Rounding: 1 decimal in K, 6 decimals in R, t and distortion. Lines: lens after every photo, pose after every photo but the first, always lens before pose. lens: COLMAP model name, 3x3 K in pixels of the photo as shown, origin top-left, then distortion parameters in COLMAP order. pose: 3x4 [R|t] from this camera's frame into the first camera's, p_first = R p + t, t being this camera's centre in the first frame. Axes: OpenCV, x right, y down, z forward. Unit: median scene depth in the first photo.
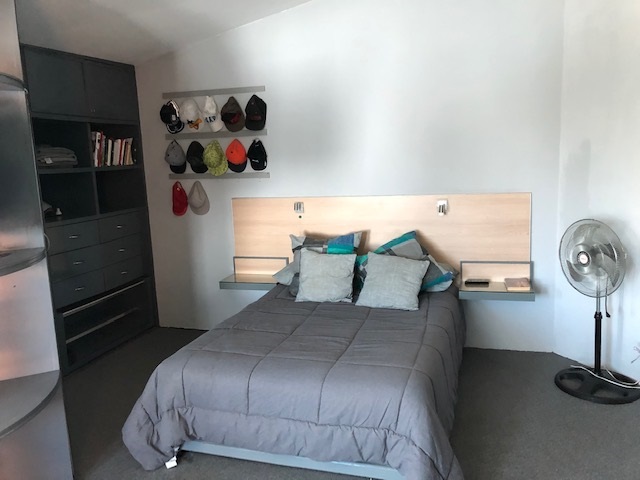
lens RADIAL K [[513.9, 0, 320.0], [0, 513.9, 240.0], [0, 0, 1]] dist [0.009071, 0.001645]
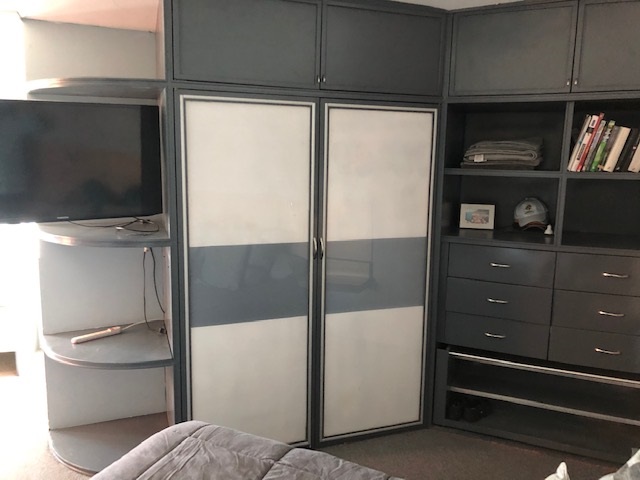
lens RADIAL K [[513.9, 0, 320.0], [0, 513.9, 240.0], [0, 0, 1]] dist [0.009071, 0.001645]
pose [[-0.139974, 0.195558, -0.970652, 0.244759], [-0.175442, 0.959893, 0.218690, -0.149548], [0.974488, 0.200904, -0.100051, 0.799586]]
